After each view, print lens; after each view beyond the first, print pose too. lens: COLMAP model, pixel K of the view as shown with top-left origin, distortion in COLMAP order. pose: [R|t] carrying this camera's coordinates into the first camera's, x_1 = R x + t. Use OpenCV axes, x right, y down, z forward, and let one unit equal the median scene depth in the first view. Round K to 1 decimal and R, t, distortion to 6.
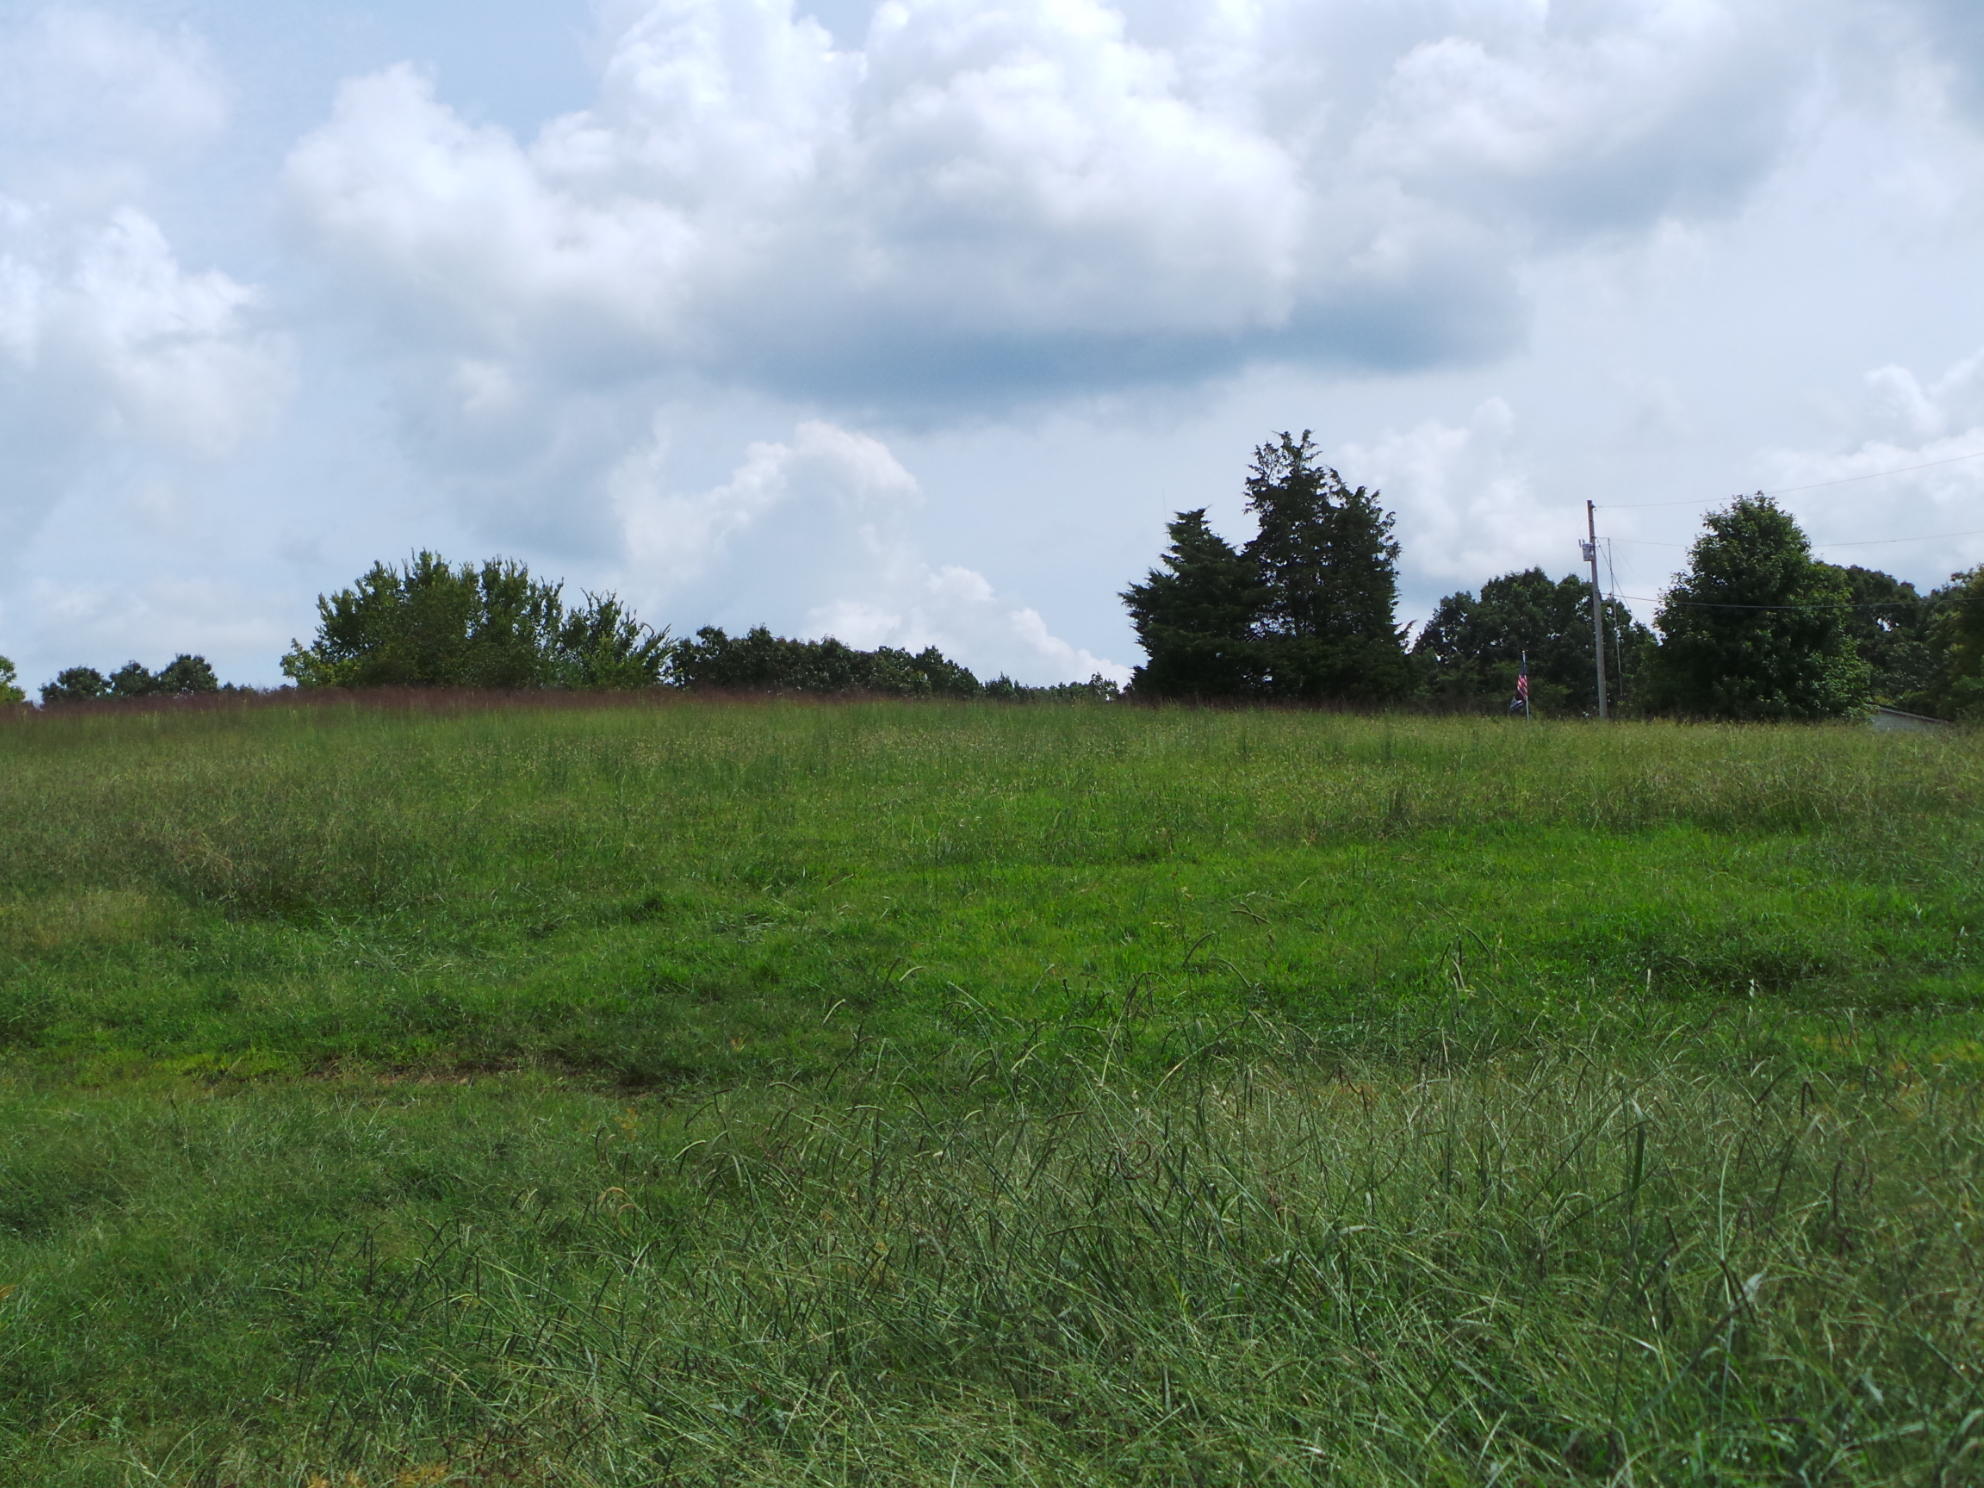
lens RADIAL K [[2962.0, 0, 991.1], [0, 2962.0, 740.7], [0, 0, 1]] dist [-0.045458, 0.000000]
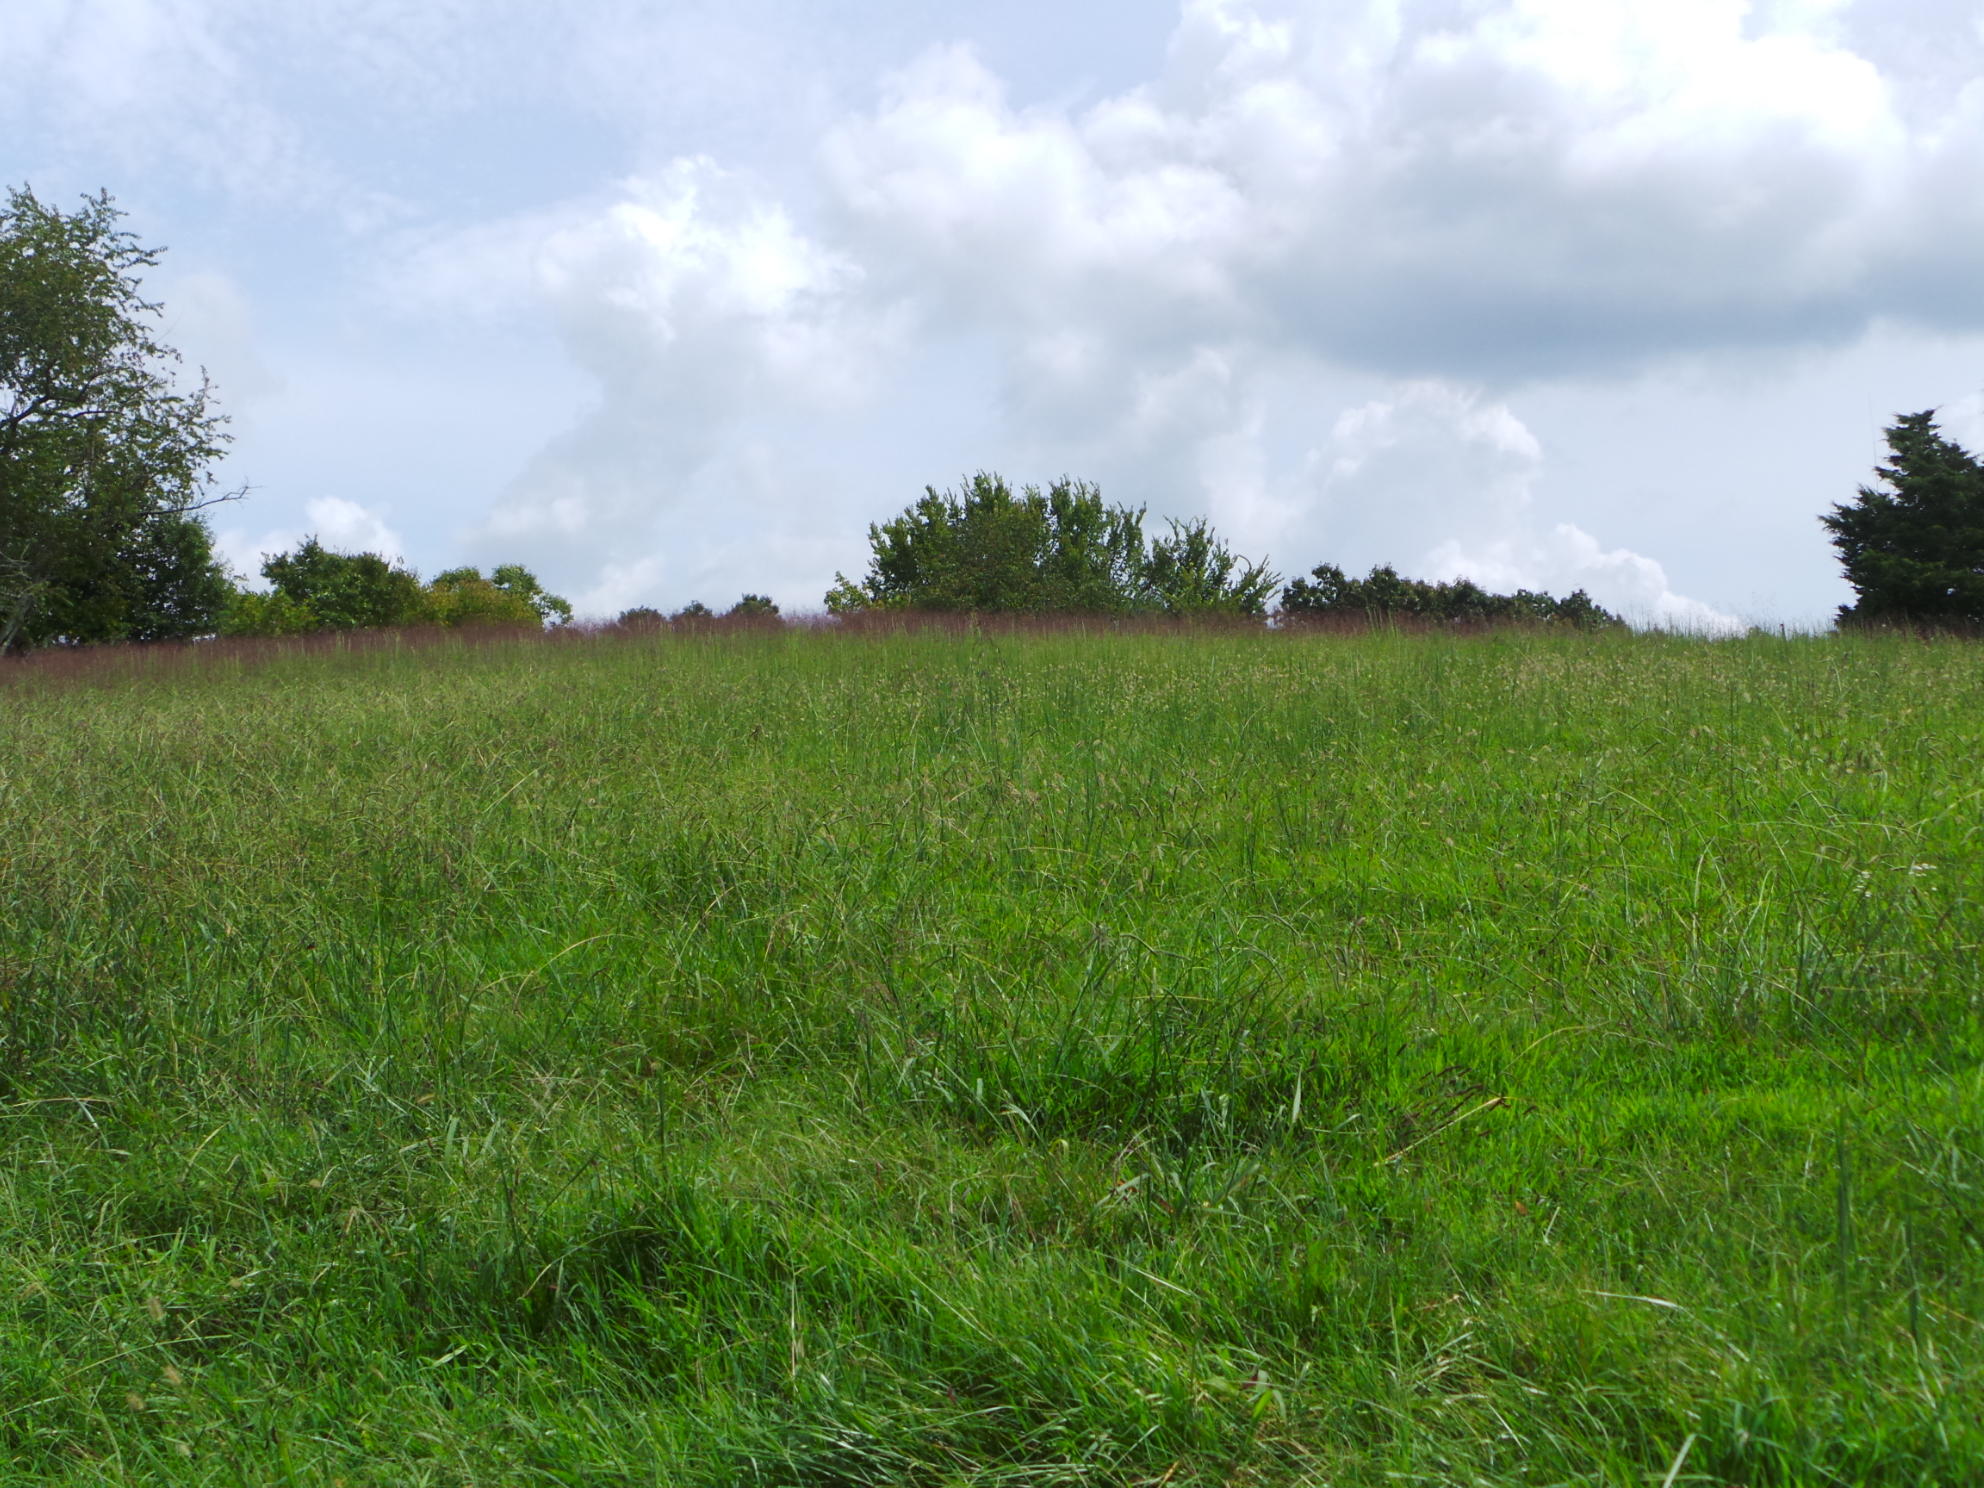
lens RADIAL K [[2962.0, 0, 991.6], [0, 2962.0, 760.5], [0, 0, 1]] dist [-0.045458, 0.000000]
pose [[0.977157, 0.015063, -0.211986, -0.005892], [-0.010501, 0.999689, 0.022630, 0.000864], [0.212261, -0.019887, 0.977011, 0.165129]]
